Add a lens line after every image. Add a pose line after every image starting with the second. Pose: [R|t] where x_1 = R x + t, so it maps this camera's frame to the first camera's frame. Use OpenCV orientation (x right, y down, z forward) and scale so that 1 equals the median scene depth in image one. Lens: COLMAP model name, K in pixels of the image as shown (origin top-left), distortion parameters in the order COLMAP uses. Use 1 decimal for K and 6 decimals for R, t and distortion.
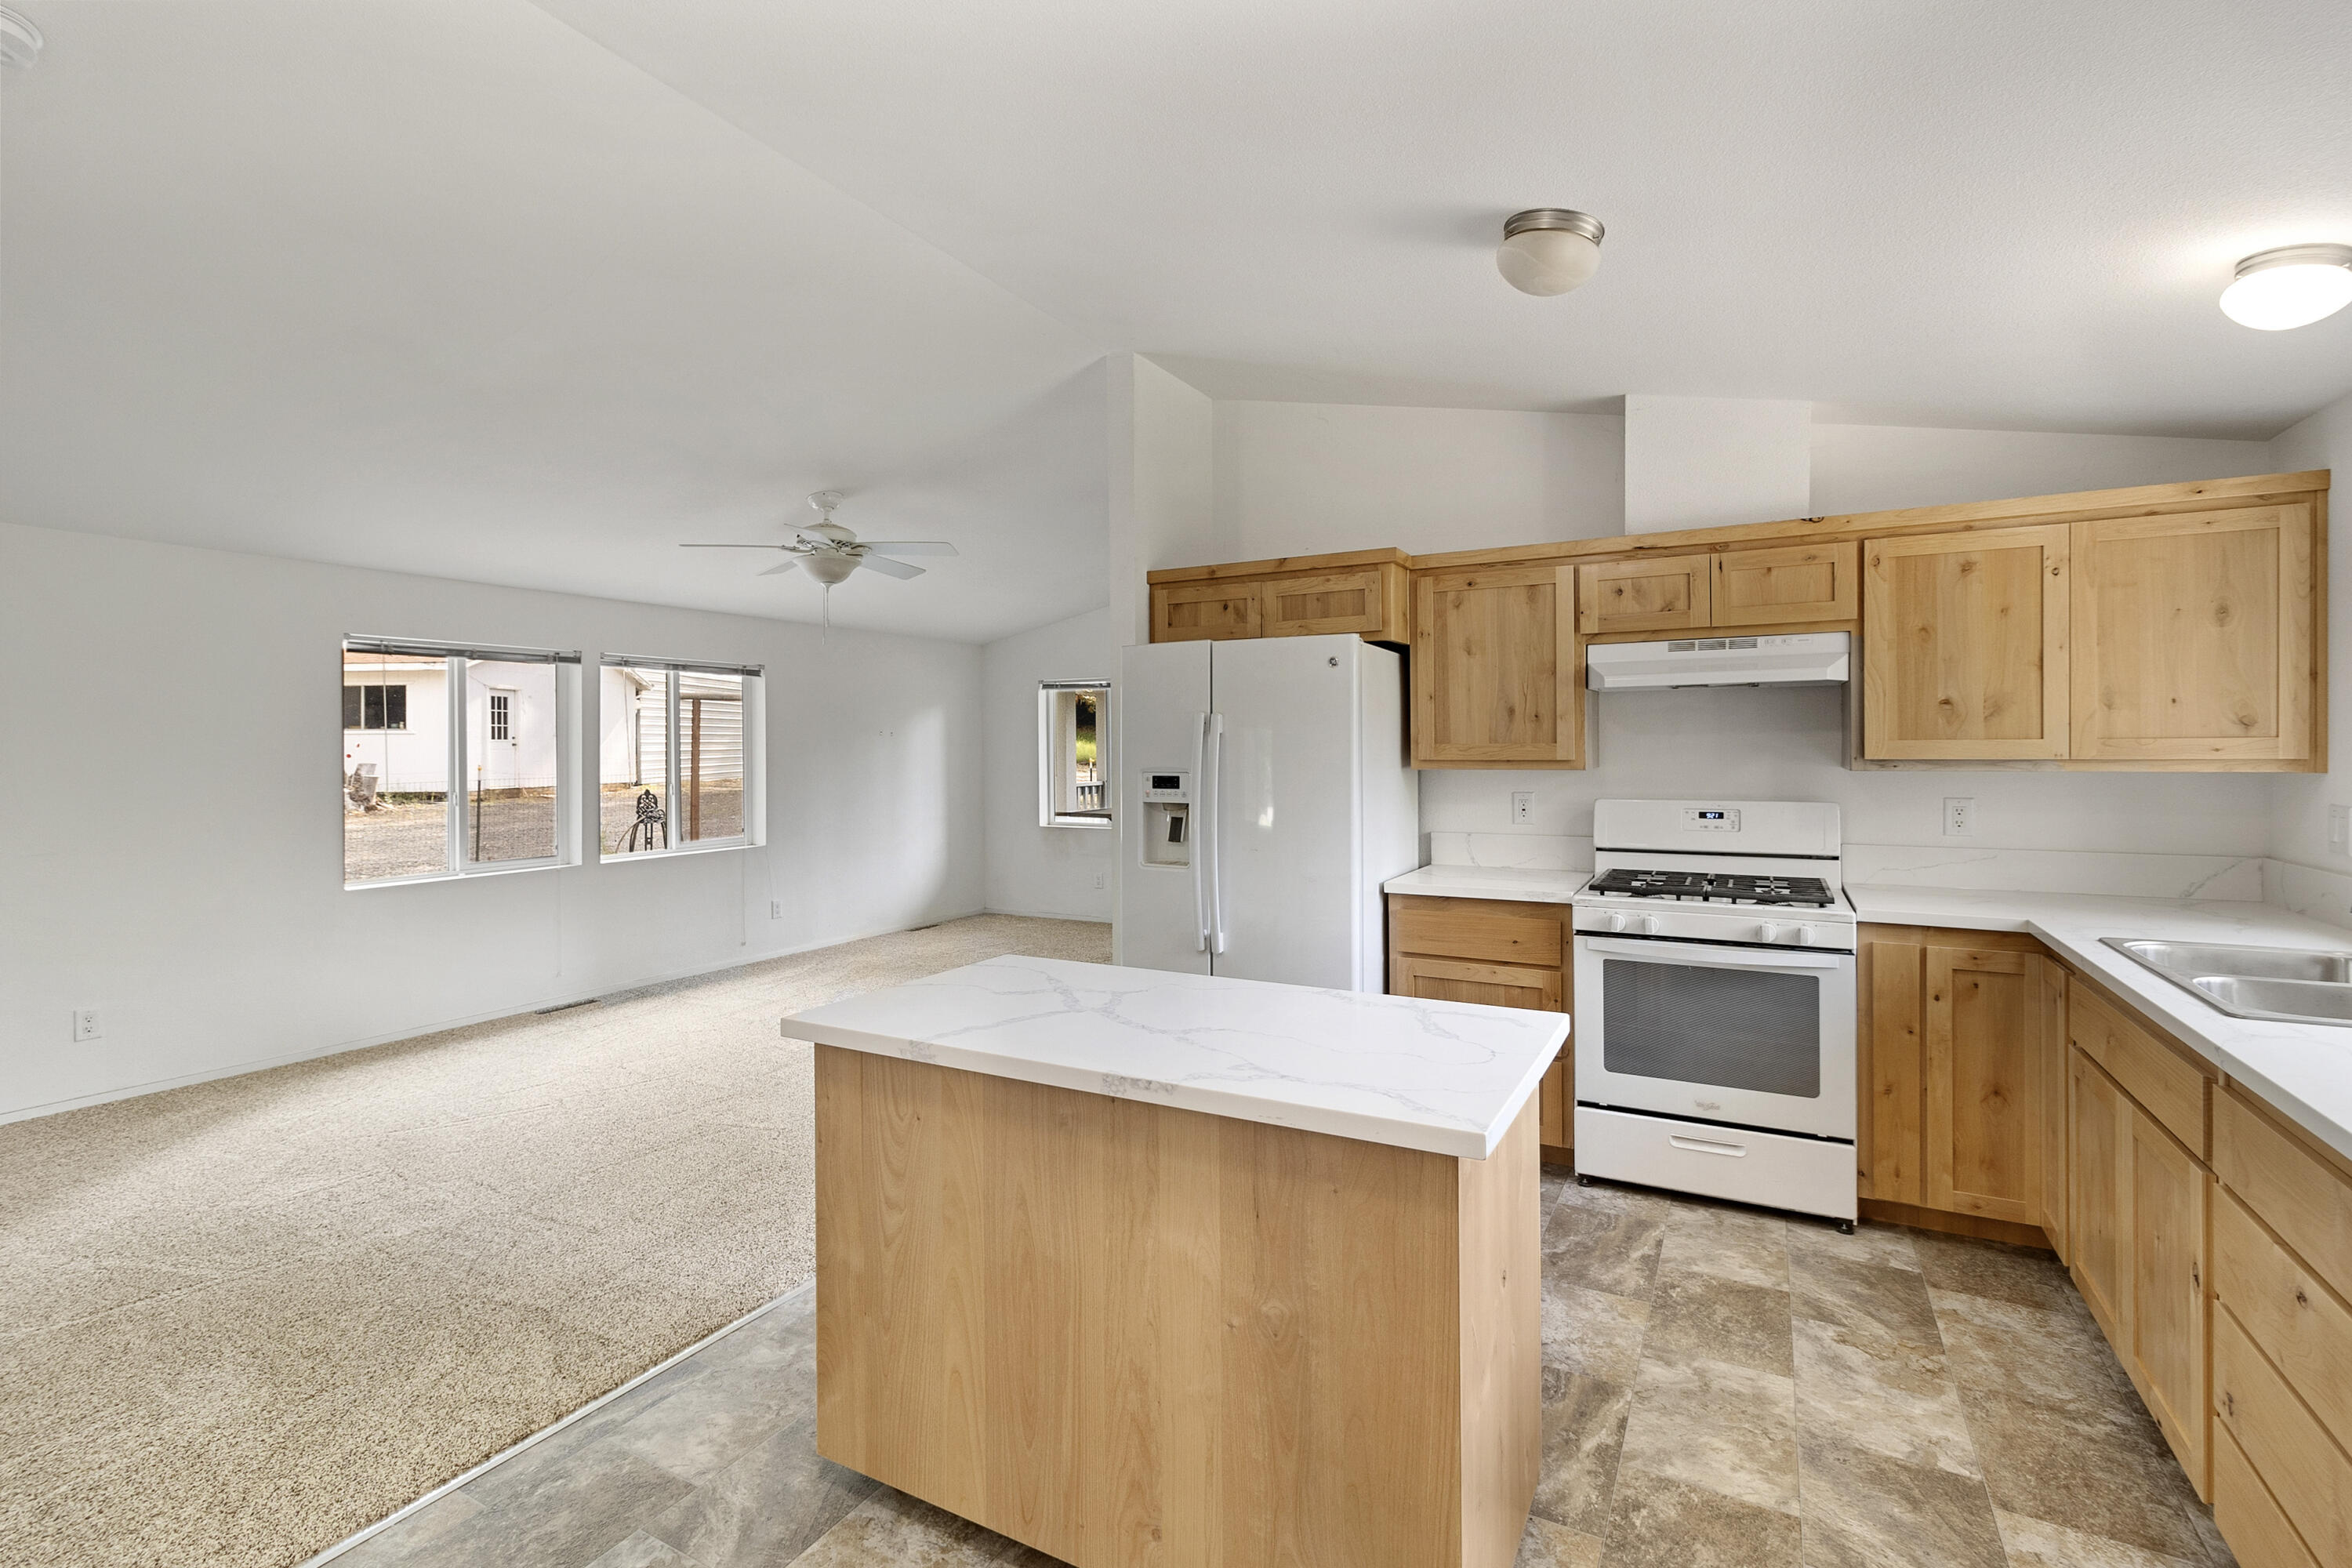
lens RADIAL K [[1076.2, 0, 1157.3], [0, 1076.2, 740.2], [0, 0, 1]] dist [-0.000144, -0.000454]
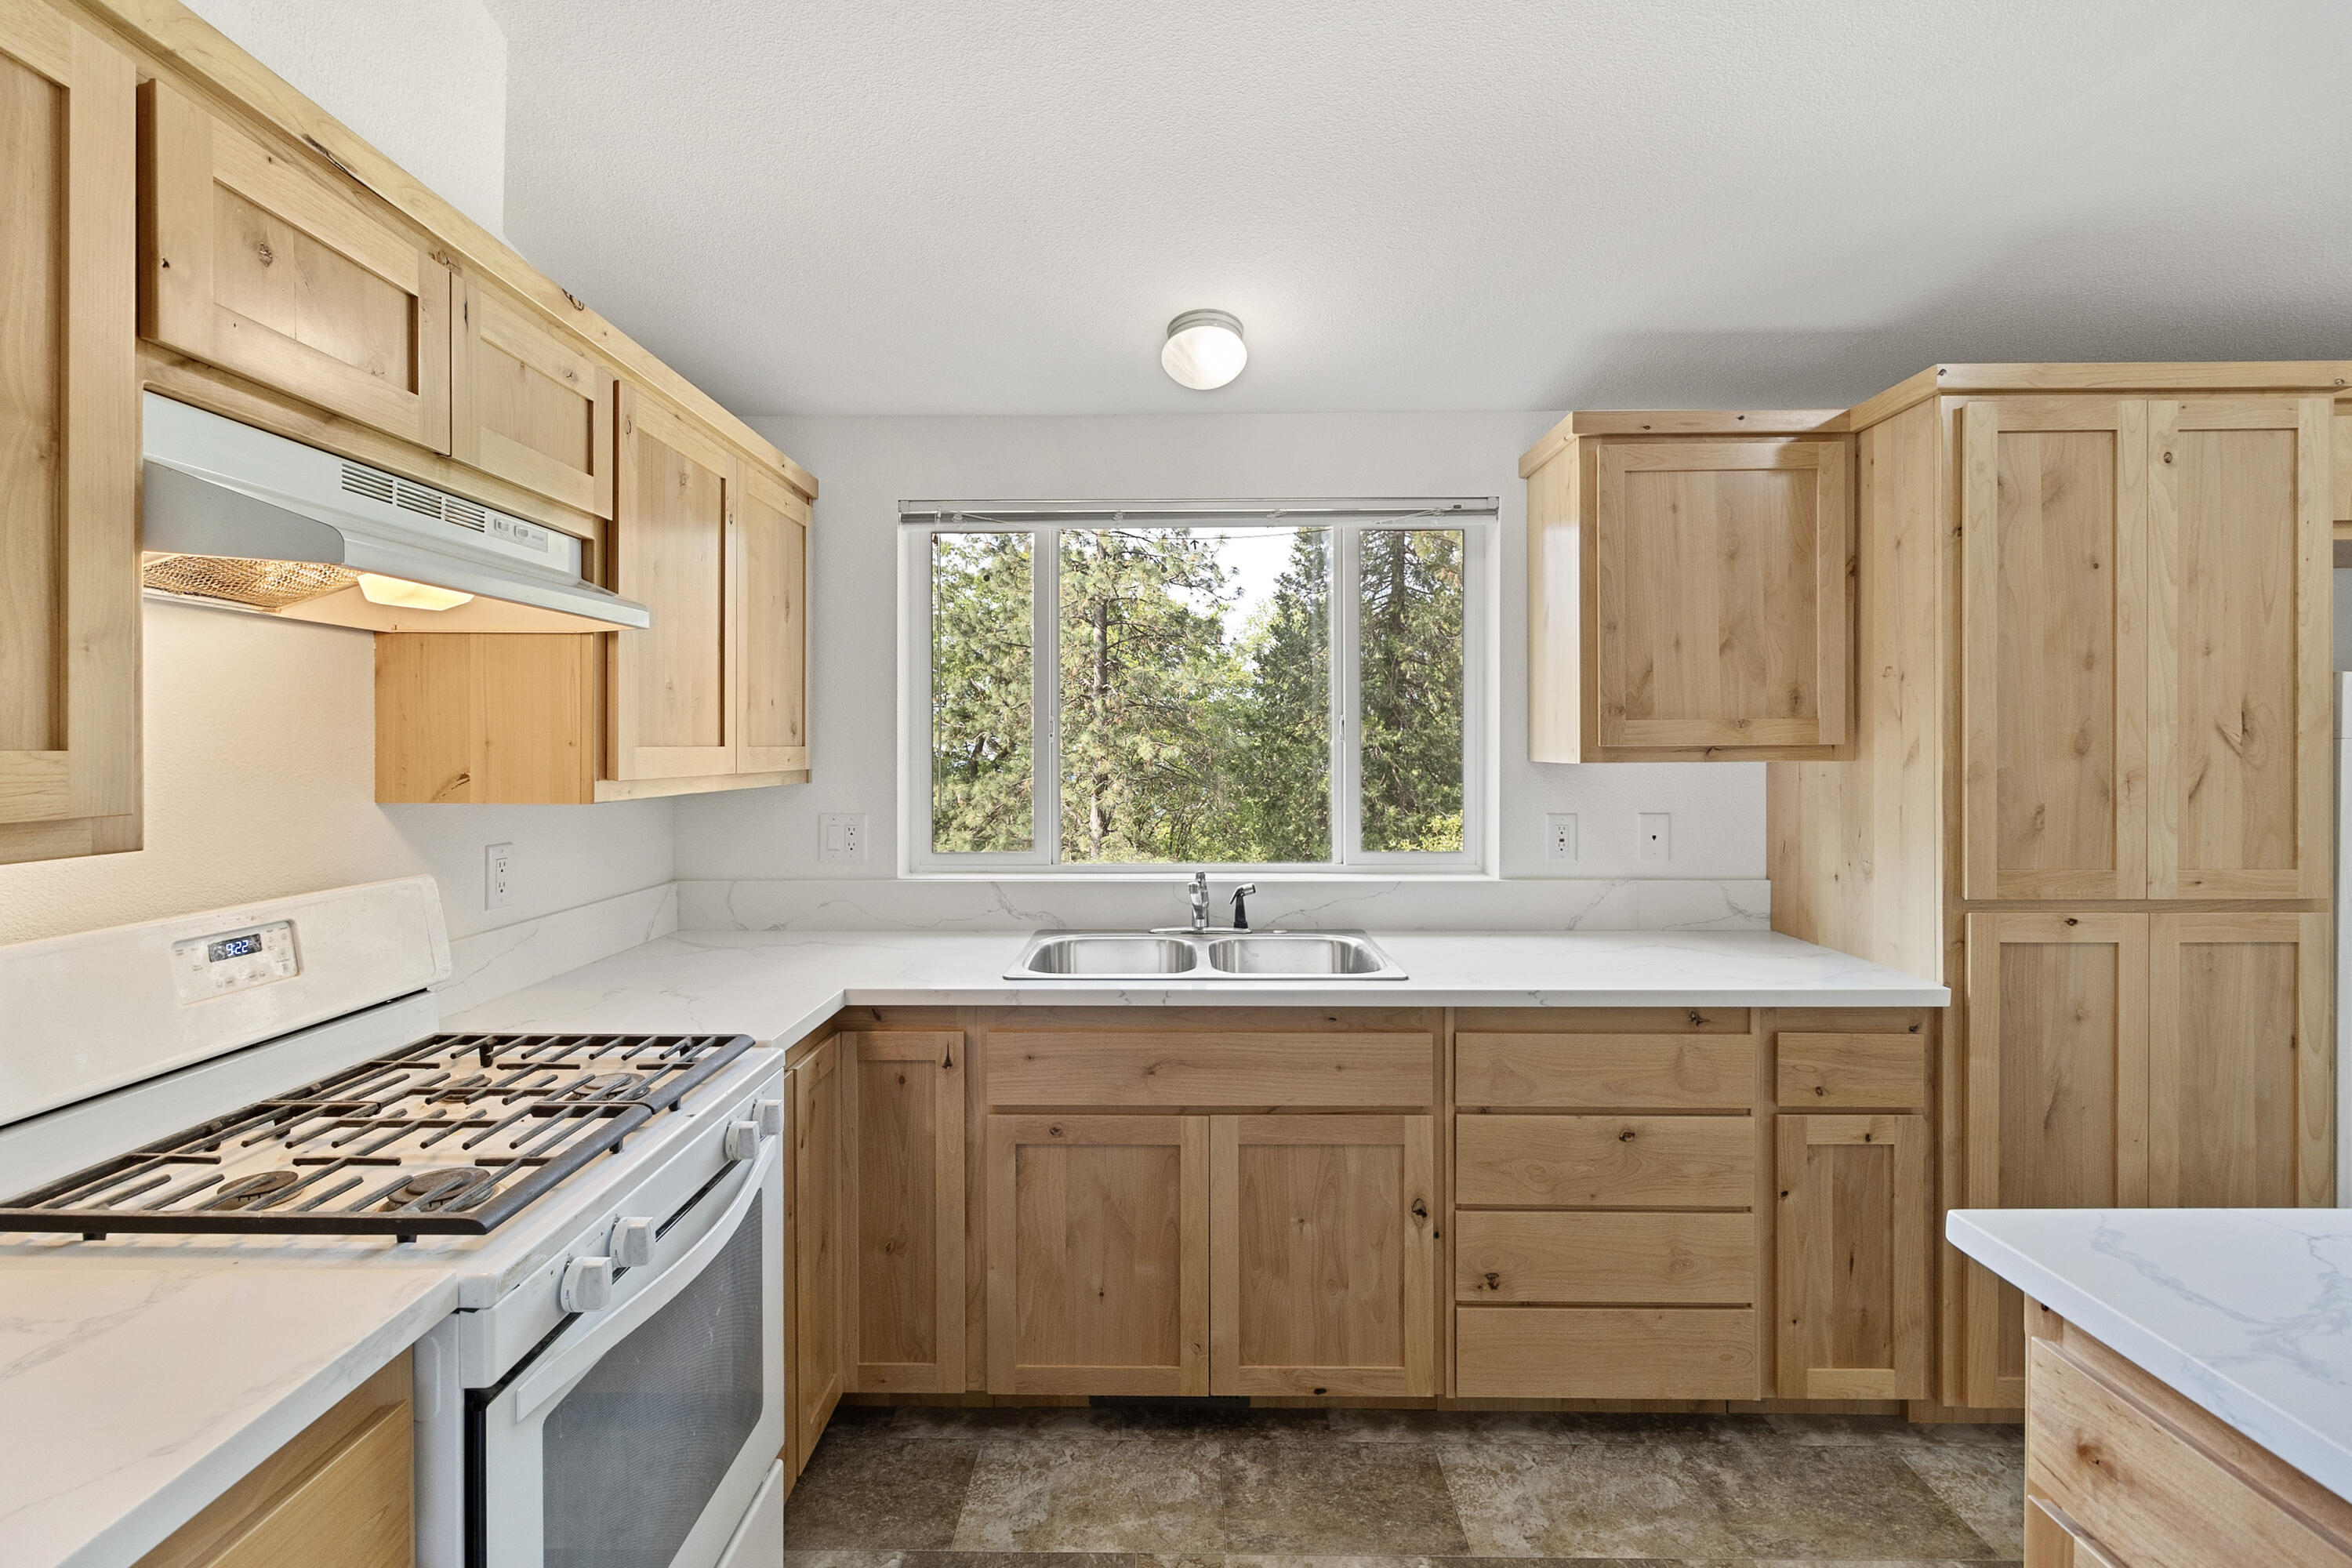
lens RADIAL K [[1076.4, 0, 1161.6], [0, 1076.4, 756.6], [0, 0, 1]] dist [-0.000258, 0.000039]
pose [[-0.474859, 0.000461, 0.880062, 0.044329], [0.003171, 0.999994, 0.001188, 0.005039], [-0.880056, 0.003355, -0.474858, 0.996908]]
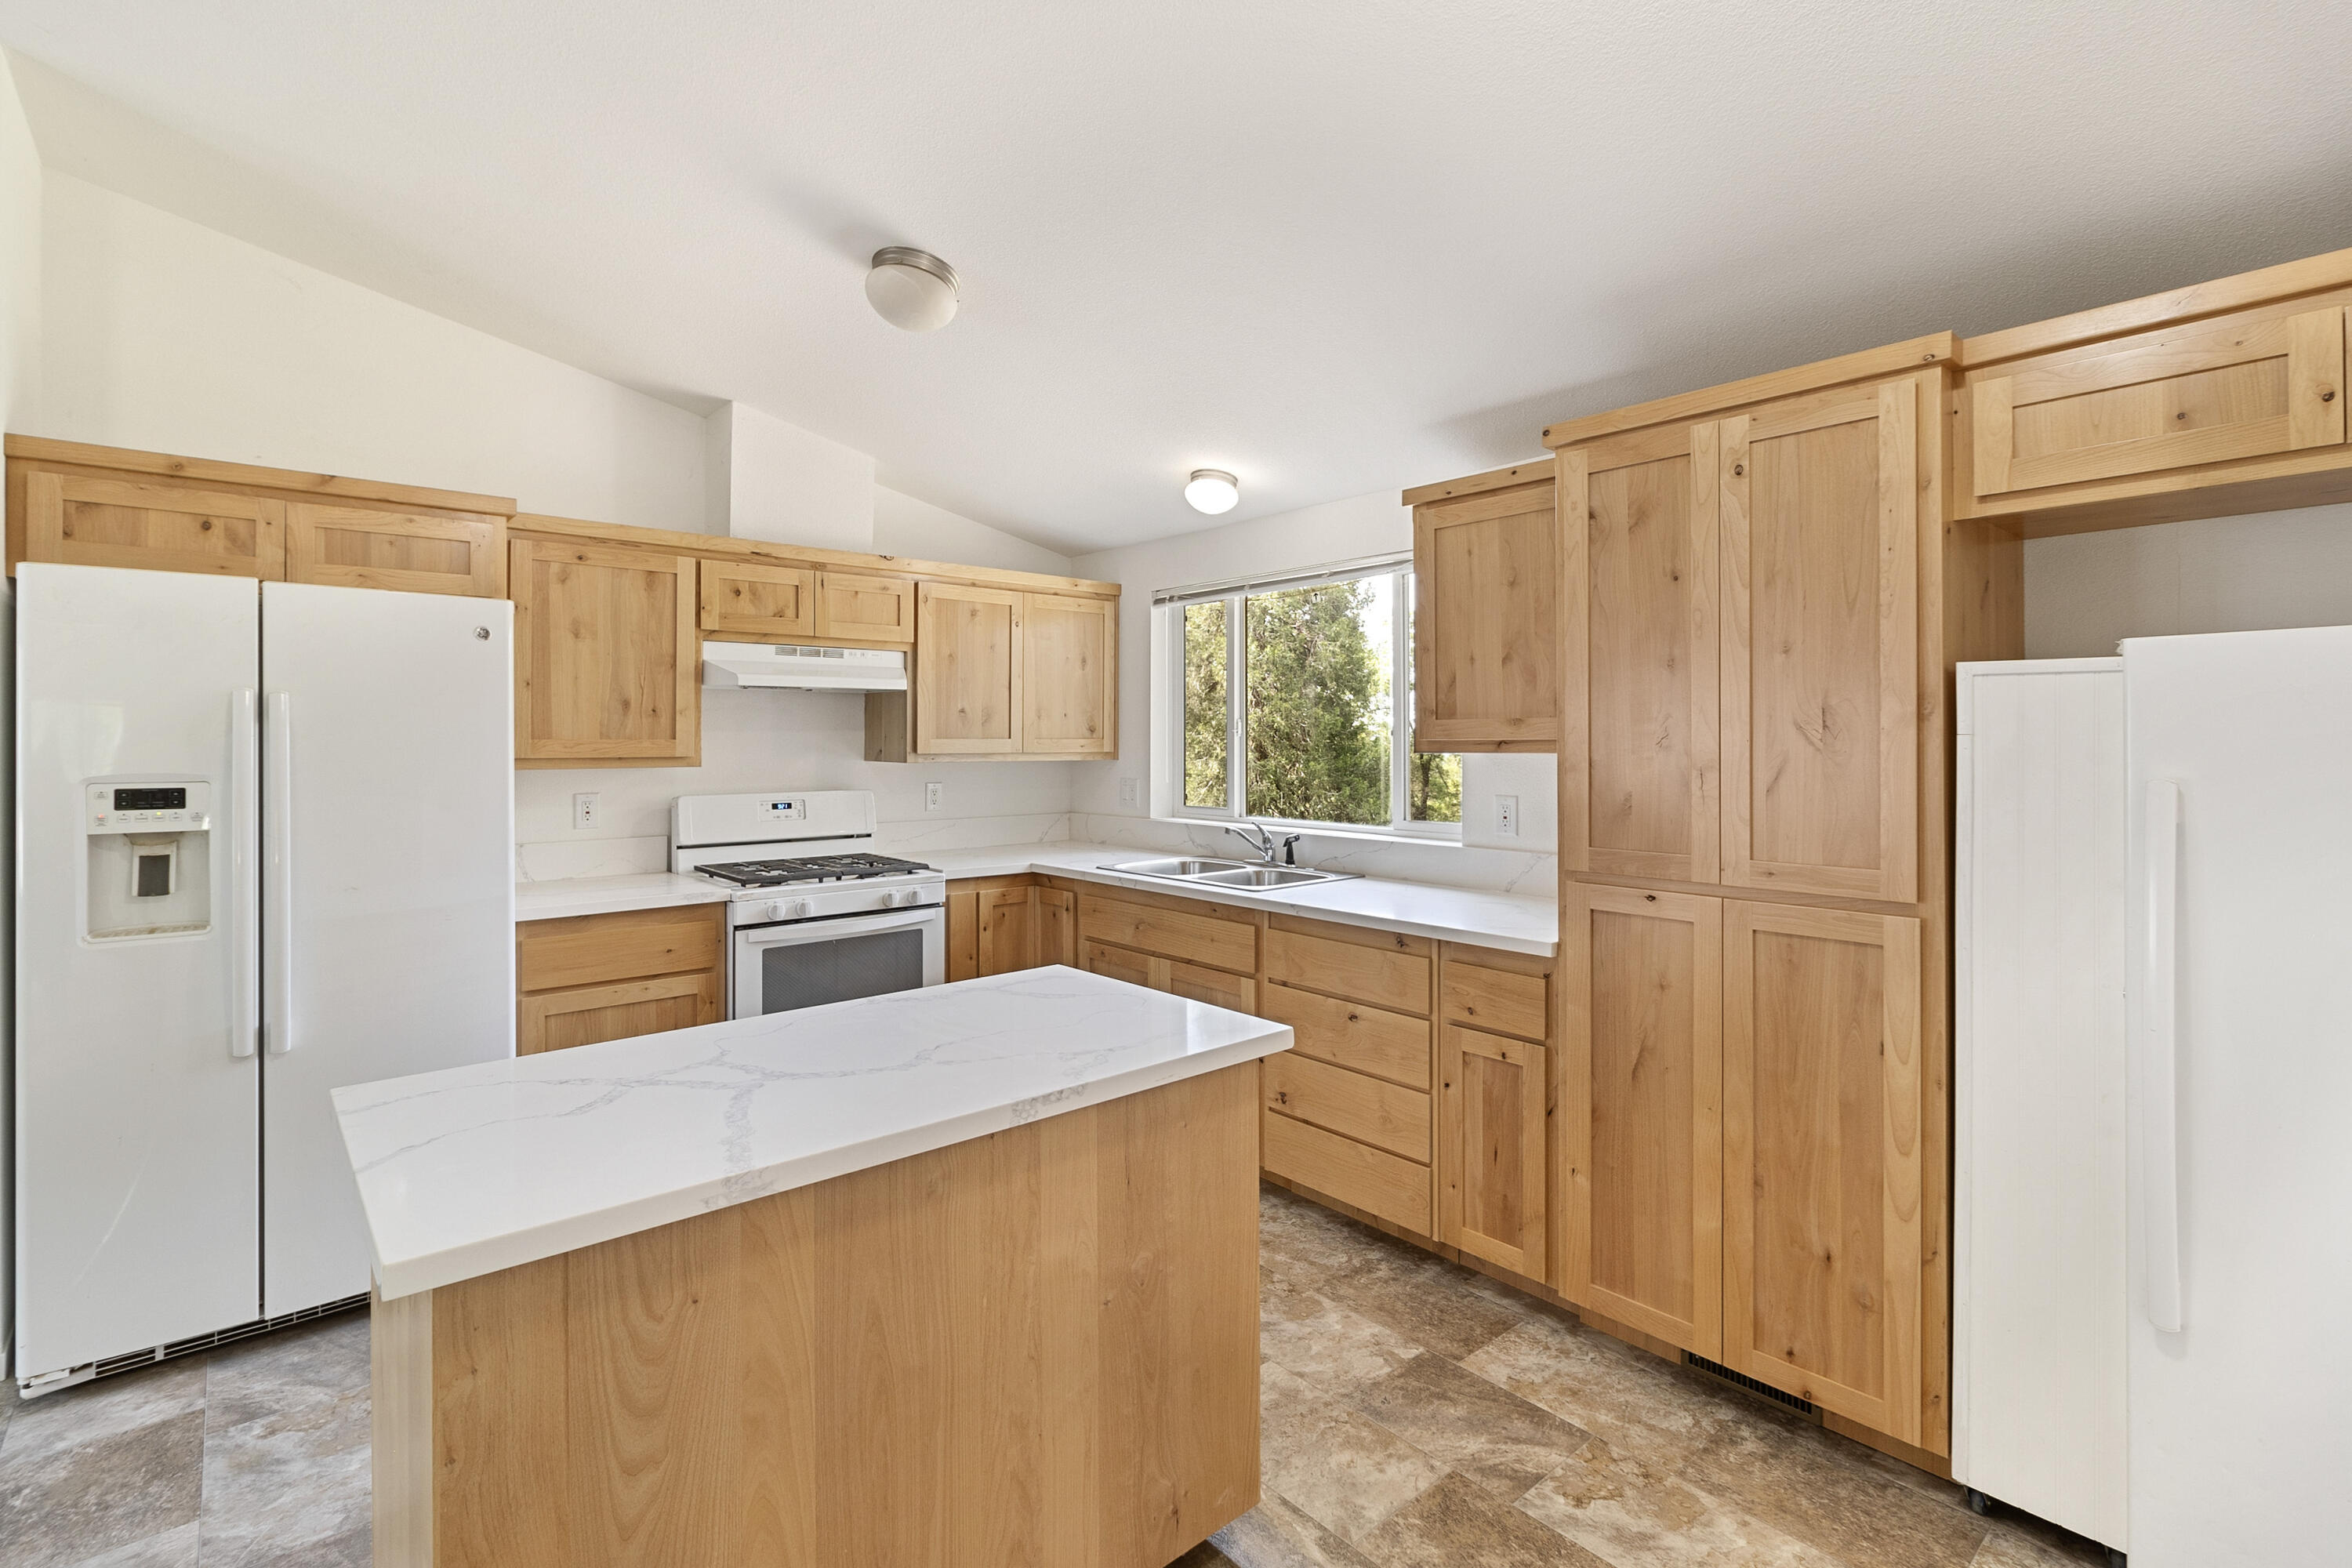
lens RADIAL K [[1076.2, 0, 1157.3], [0, 1076.2, 740.2], [0, 0, 1]] dist [-0.000144, -0.000454]
pose [[0.343712, 0.007125, 0.939048, -0.427288], [-0.006259, 0.999966, -0.005296, 0.006442], [-0.939054, -0.004057, 0.343745, 0.293529]]
